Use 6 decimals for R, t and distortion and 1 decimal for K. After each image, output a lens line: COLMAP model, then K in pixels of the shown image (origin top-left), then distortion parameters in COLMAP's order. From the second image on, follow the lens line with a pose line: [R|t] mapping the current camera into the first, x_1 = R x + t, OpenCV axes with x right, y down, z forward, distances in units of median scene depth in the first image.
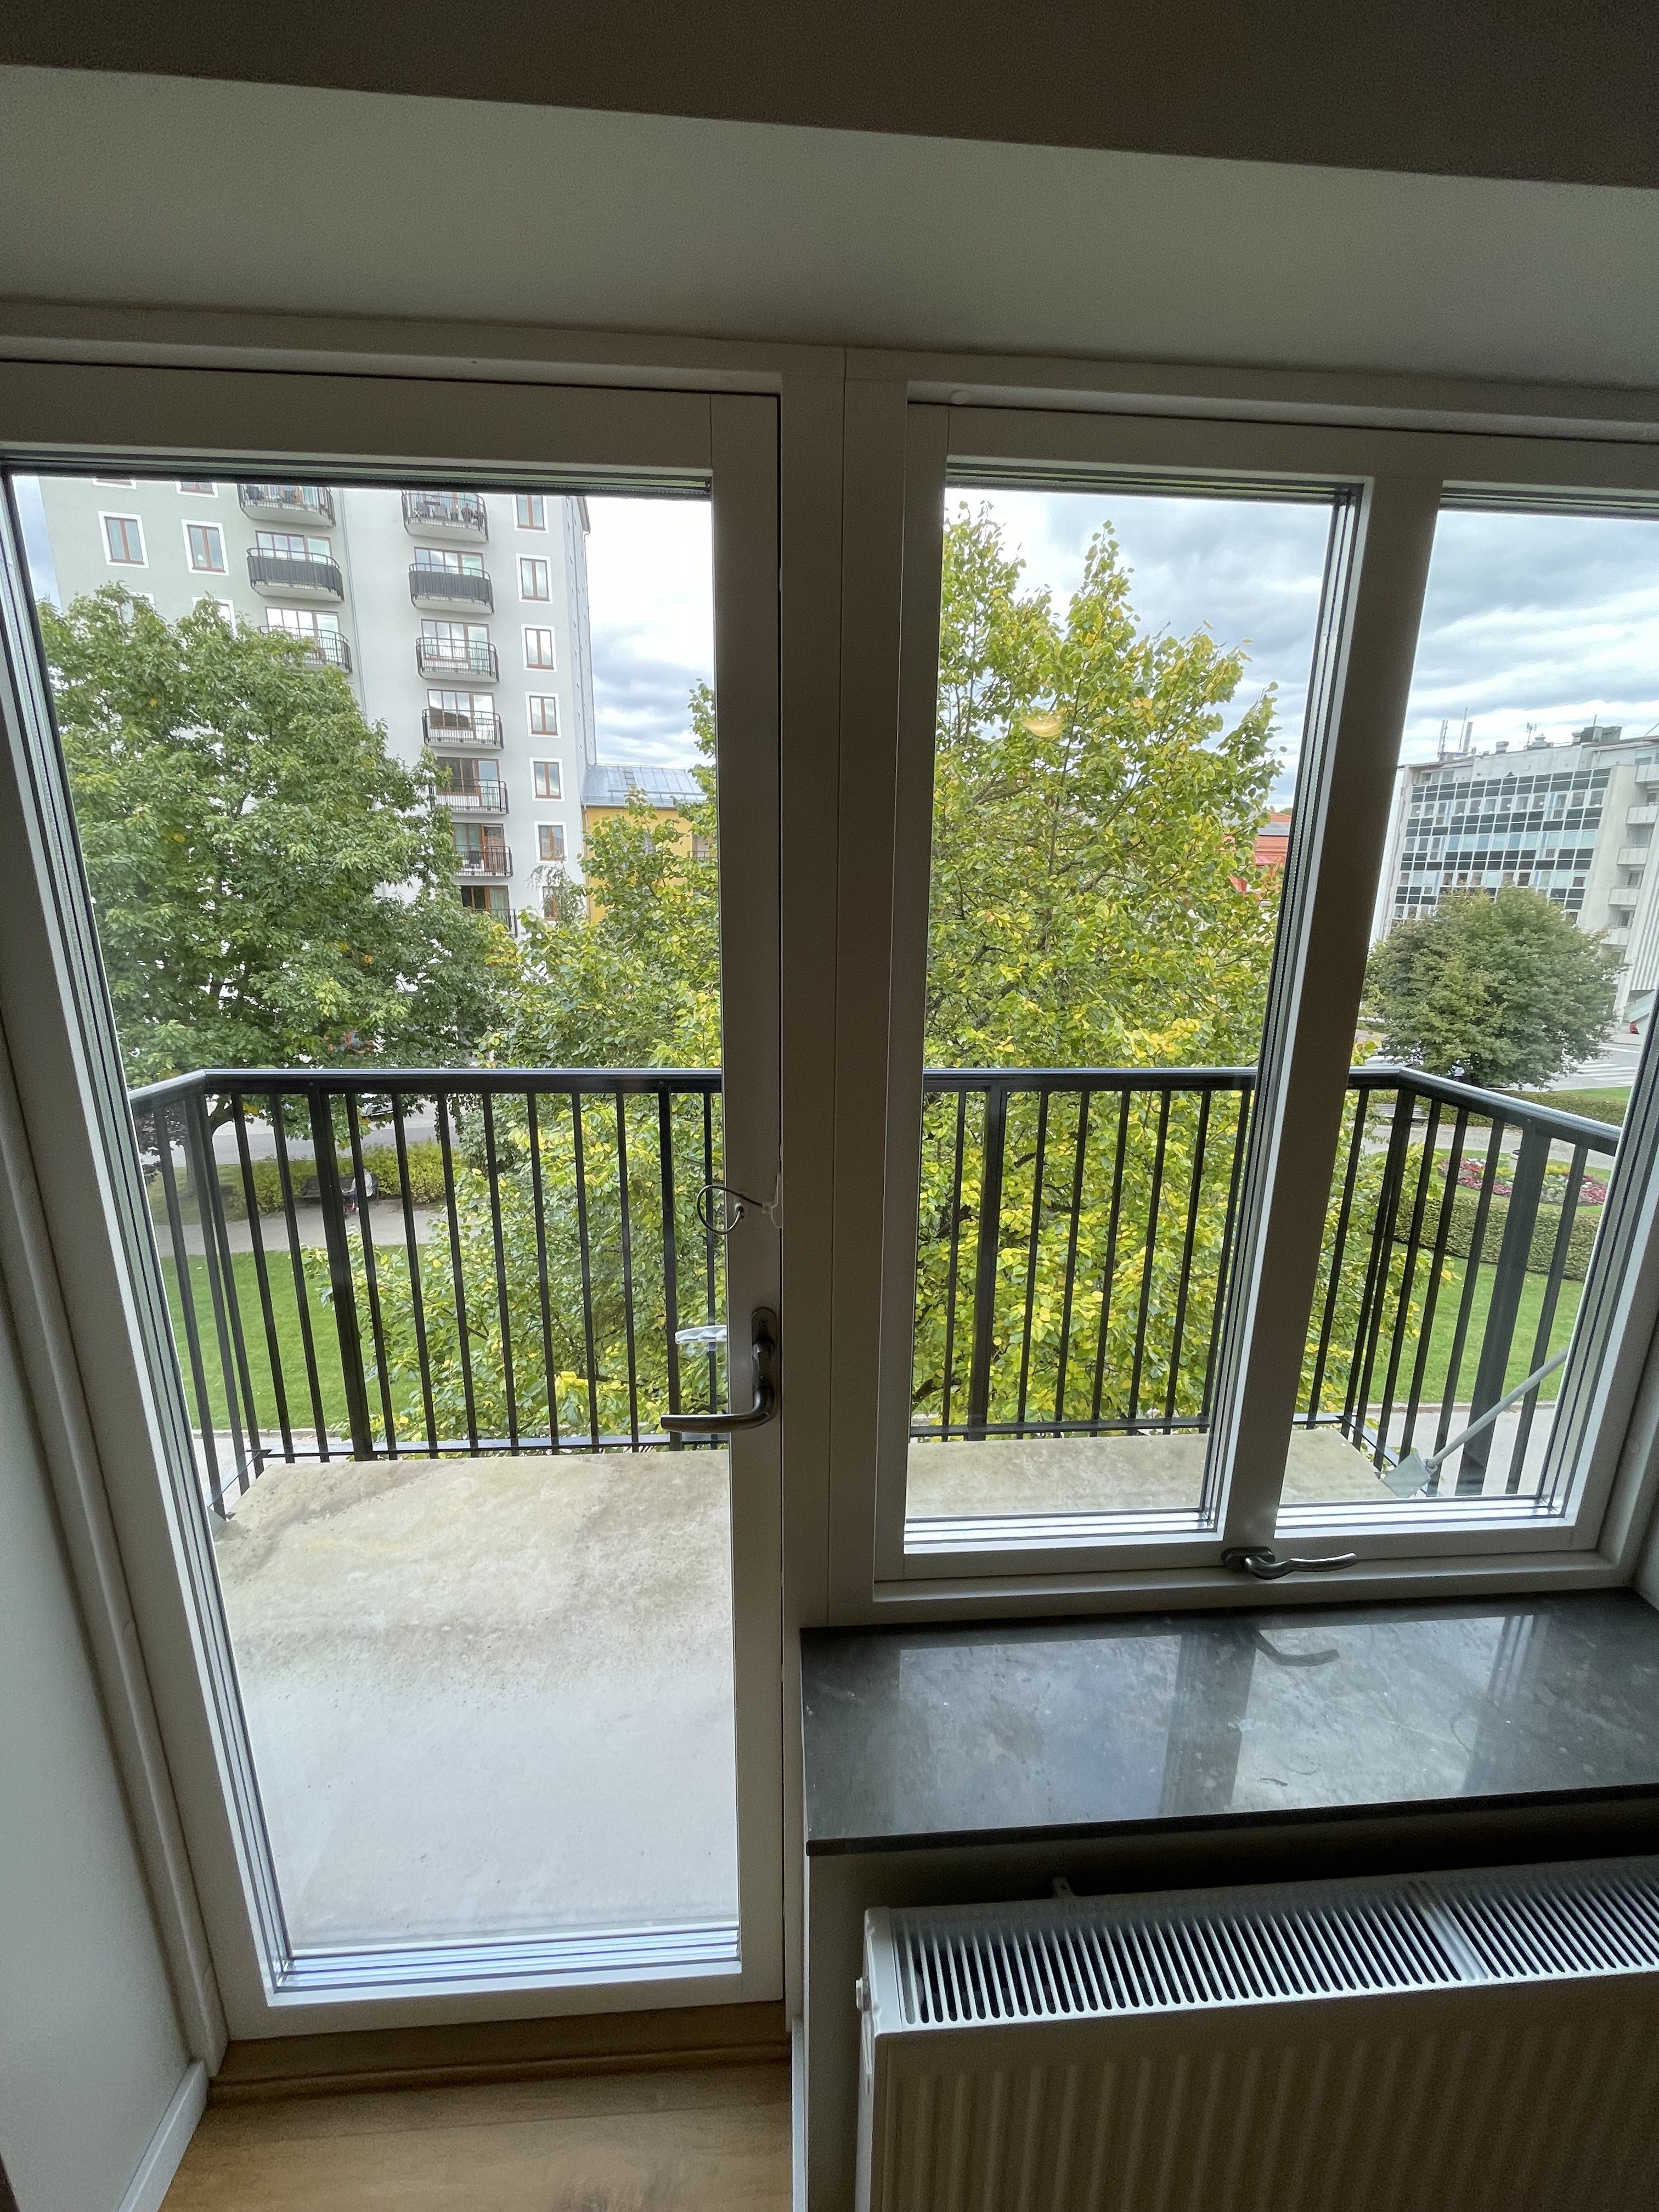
lens RADIAL K [[894.7, 0, 829.0], [0, 894.7, 1102.8], [0, 0, 1]] dist [-0.001880, -0.000088]
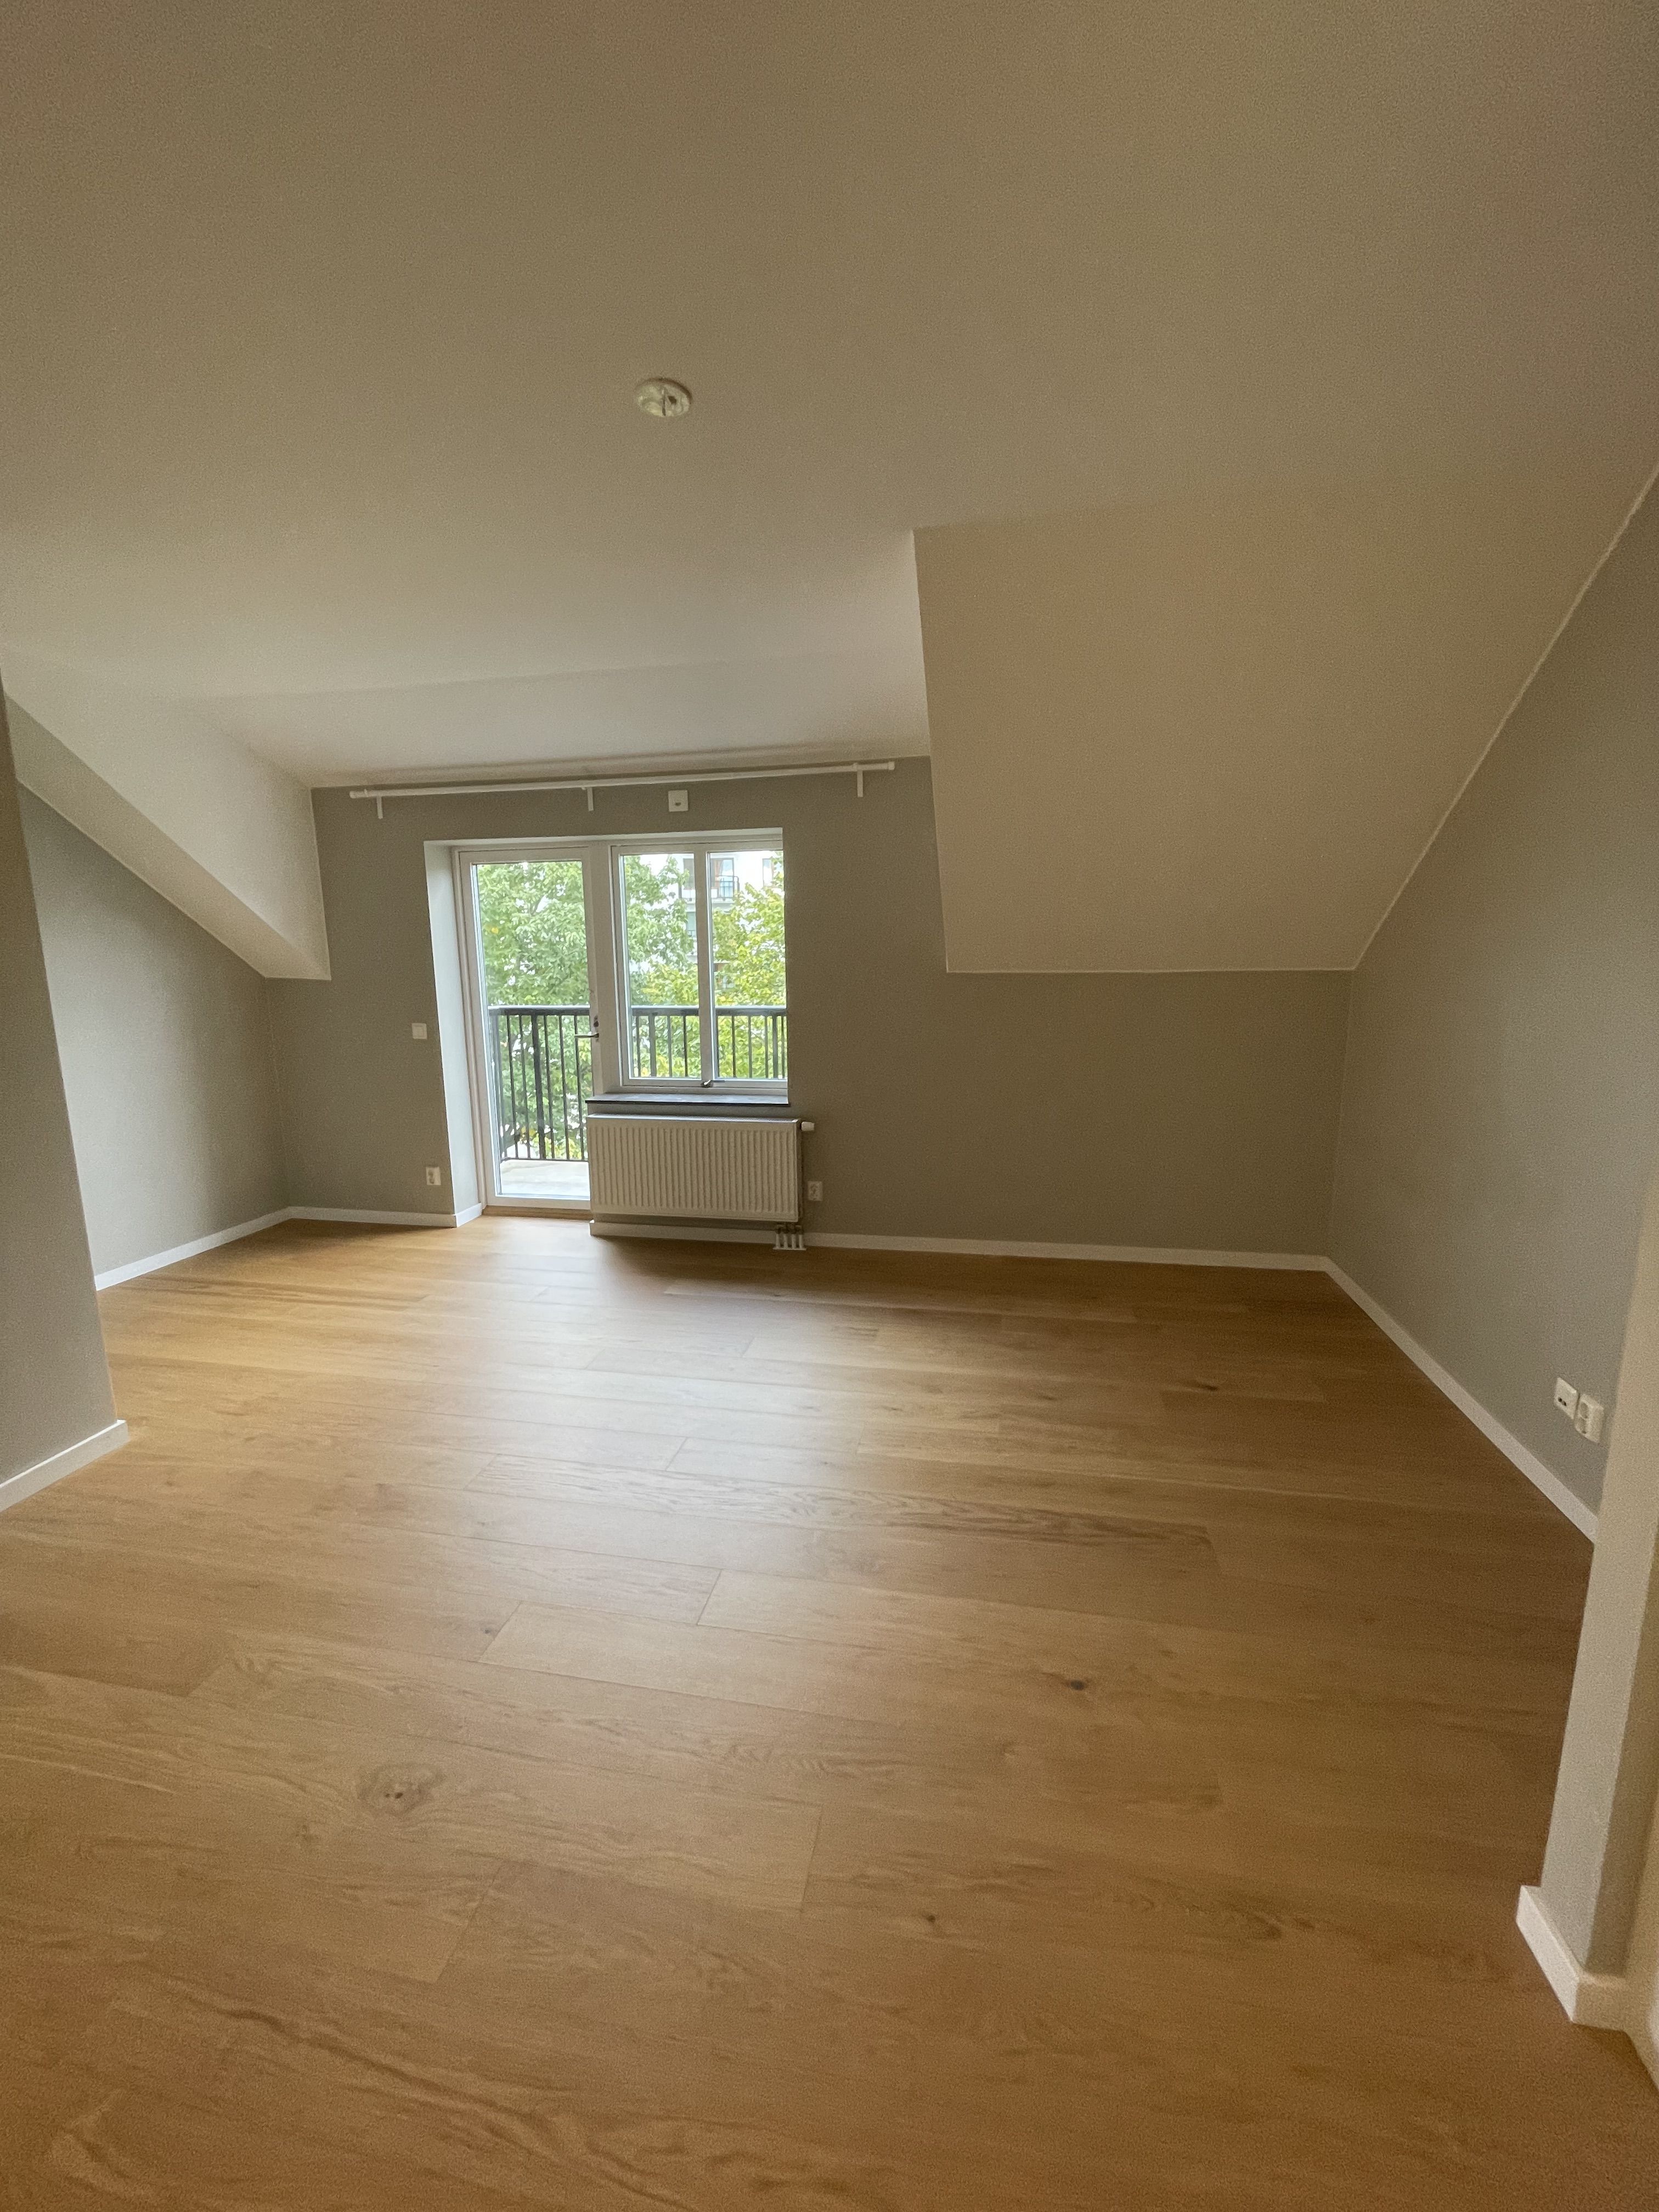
lens RADIAL K [[894.7, 0, 830.4], [0, 894.7, 1104.1], [0, 0, 1]] dist [-0.001880, -0.000088]
pose [[0.967252, 0.023532, -0.252726, 0.111339], [-0.044150, 0.996113, -0.076221, 0.046495], [0.249950, 0.084883, 0.964531, -0.155508]]
